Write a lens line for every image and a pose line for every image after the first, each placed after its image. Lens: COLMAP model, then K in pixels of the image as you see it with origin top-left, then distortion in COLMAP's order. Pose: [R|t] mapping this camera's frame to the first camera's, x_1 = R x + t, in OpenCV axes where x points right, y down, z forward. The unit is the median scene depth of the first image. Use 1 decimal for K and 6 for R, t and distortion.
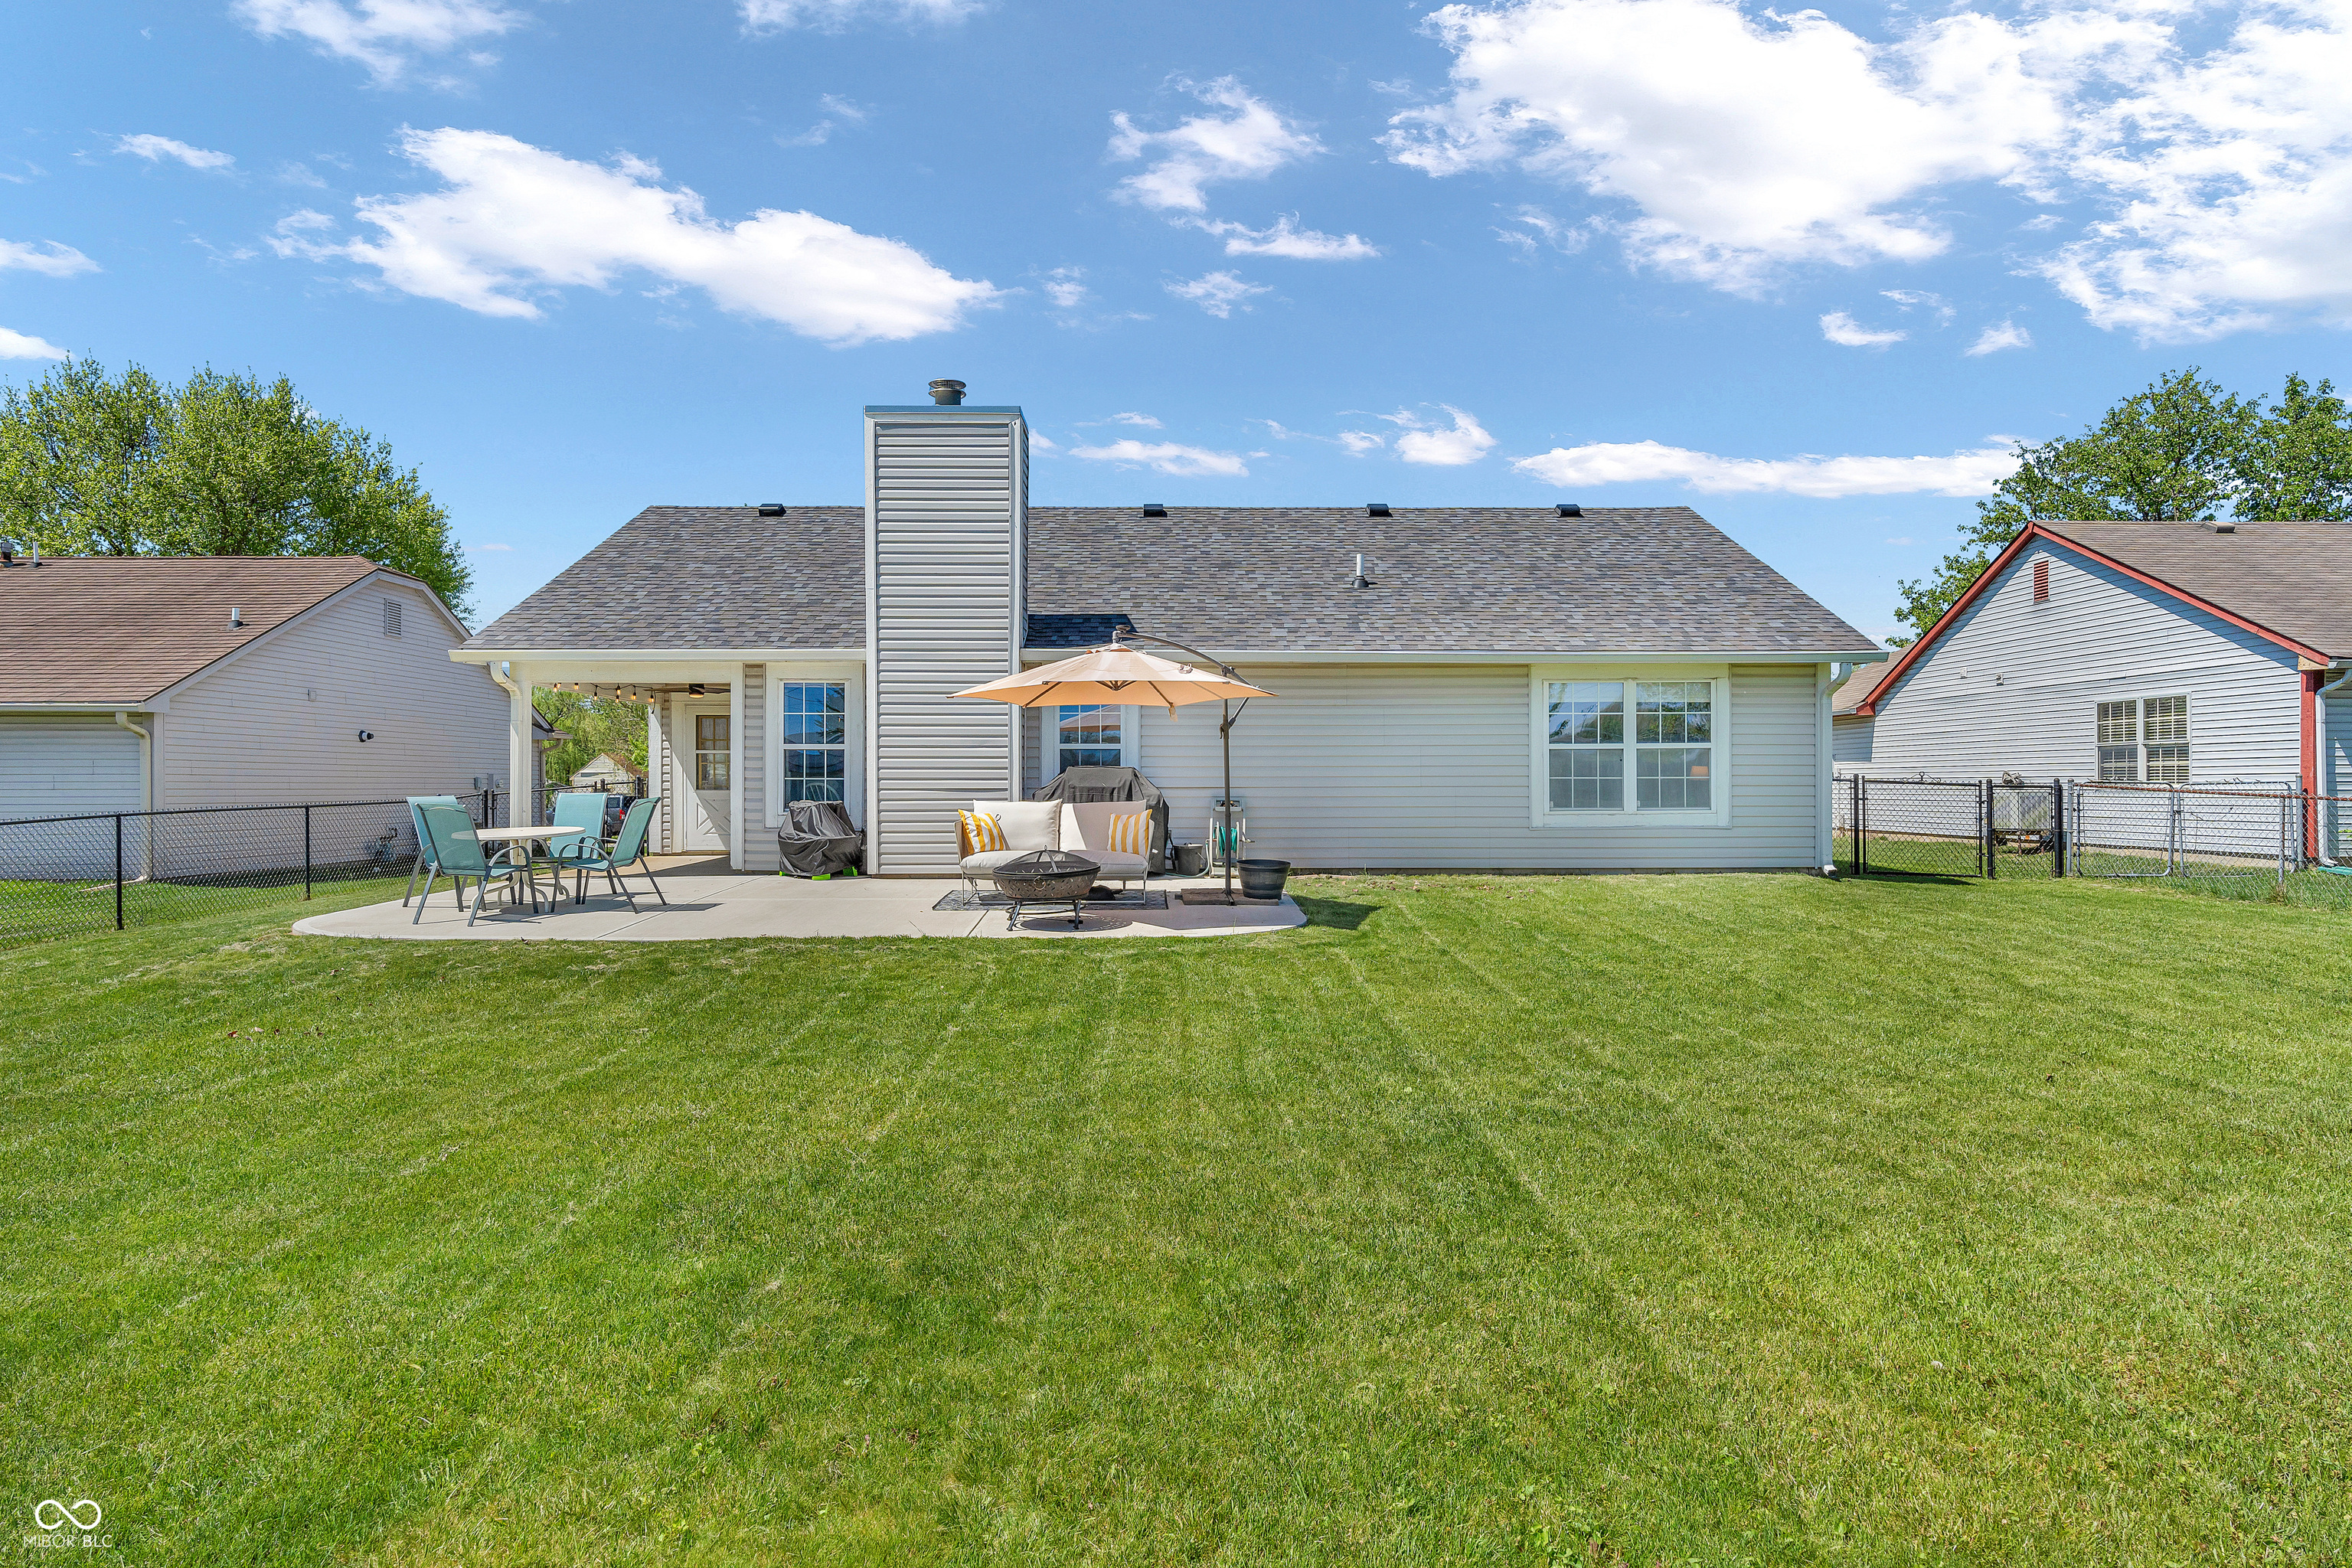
lens RADIAL K [[1285.2, 0, 1178.0], [0, 1285.2, 775.3], [0, 0, 1]] dist [-0.000117, -0.000096]
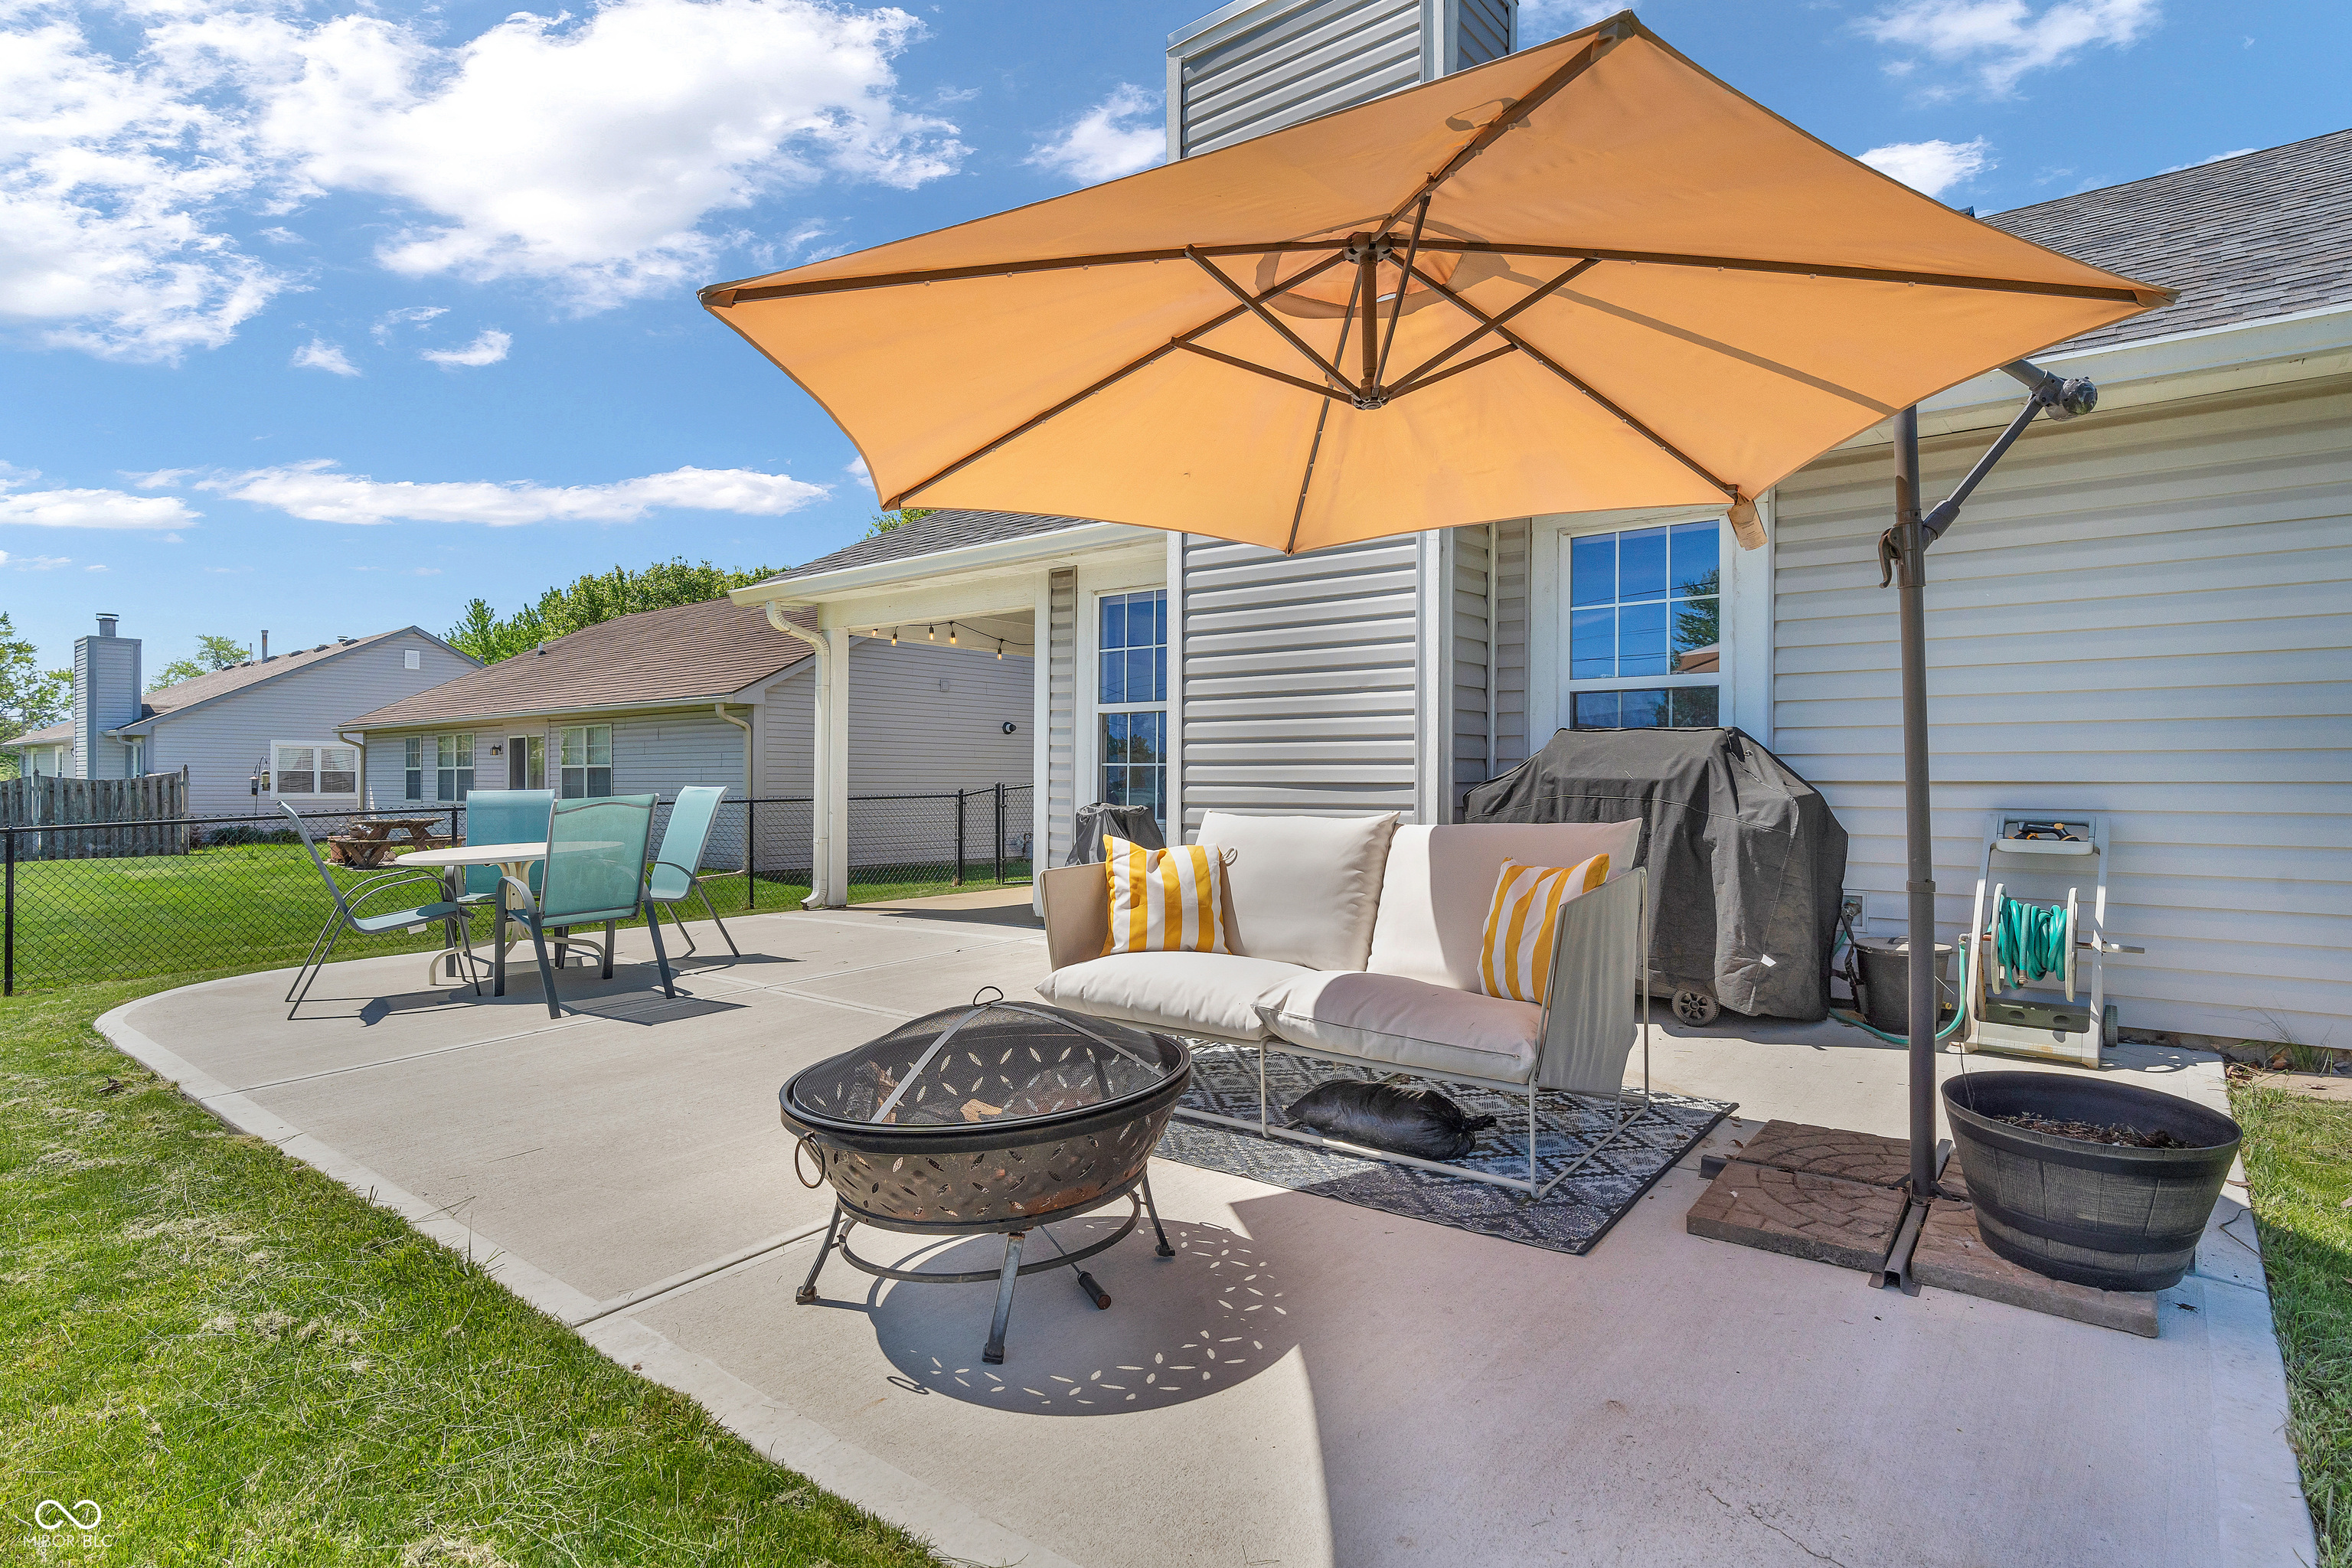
lens RADIAL K [[1216.5, 0, 1177.6], [0, 1216.5, 787.1], [0, 0, 1]] dist [-0.003495, 0.000073]
pose [[0.770910, 0.004869, -0.636926, 0.066667], [0.003592, 0.999922, 0.011991, 0.006278], [0.636934, -0.011532, 0.770832, 0.602957]]
